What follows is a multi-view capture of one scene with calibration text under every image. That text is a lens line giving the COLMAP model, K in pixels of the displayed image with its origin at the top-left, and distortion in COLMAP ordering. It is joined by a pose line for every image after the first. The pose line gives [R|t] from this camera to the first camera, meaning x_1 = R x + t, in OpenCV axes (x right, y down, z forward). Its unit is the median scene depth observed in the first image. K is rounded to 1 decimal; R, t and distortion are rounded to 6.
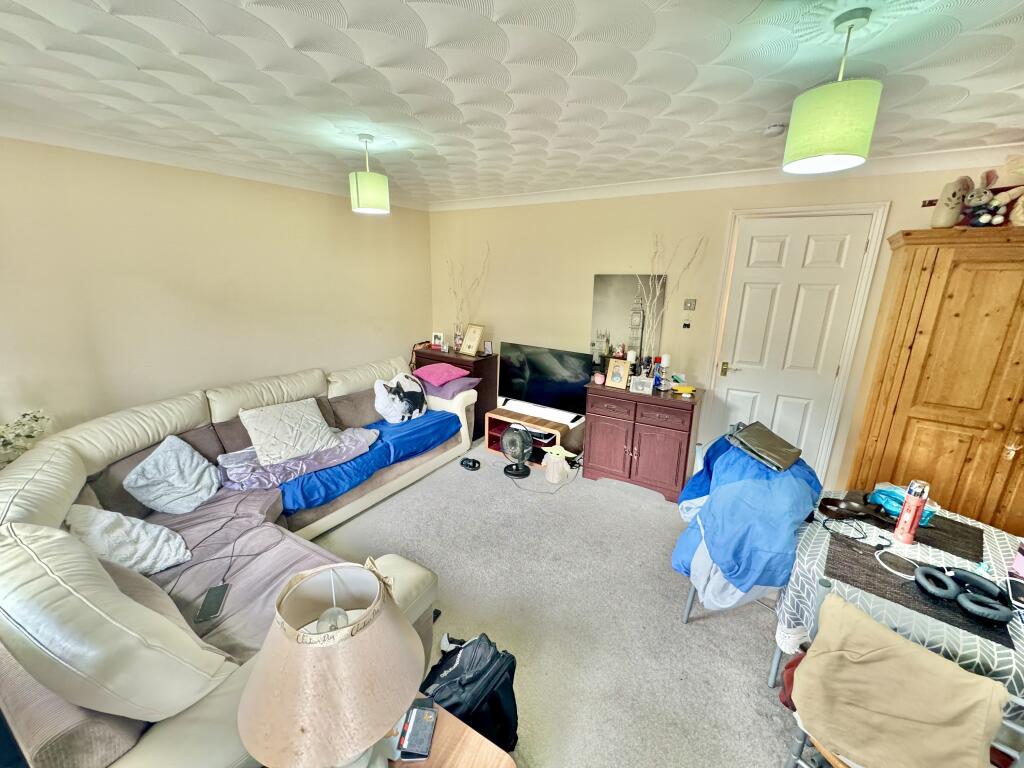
lens RADIAL K [[407.5, 0, 512.0], [0, 407.5, 384.0], [0, 0, 1]] dist [-0.001517, 0.000520]
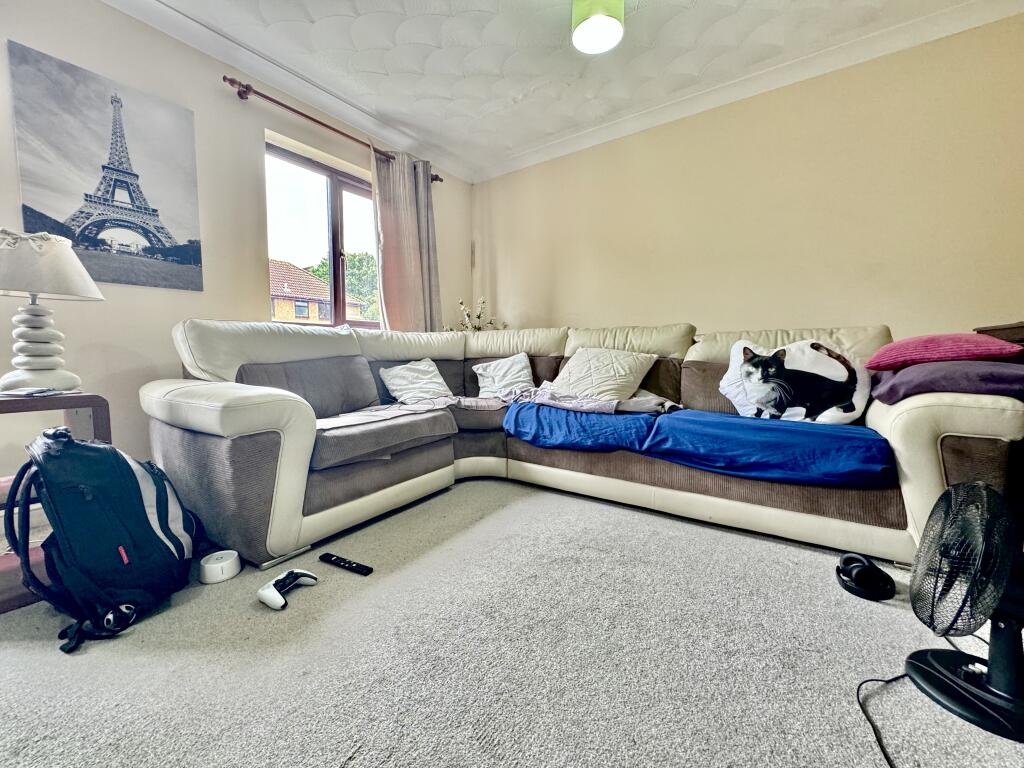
lens RADIAL K [[407.5, 0, 512.0], [0, 407.5, 384.0], [0, 0, 1]] dist [-0.001517, 0.000520]
pose [[-0.058059, 0.071703, -0.995735, 0.283333], [-0.249856, 0.964630, 0.084031, 0.084440], [0.966541, 0.253669, -0.038090, 0.709916]]
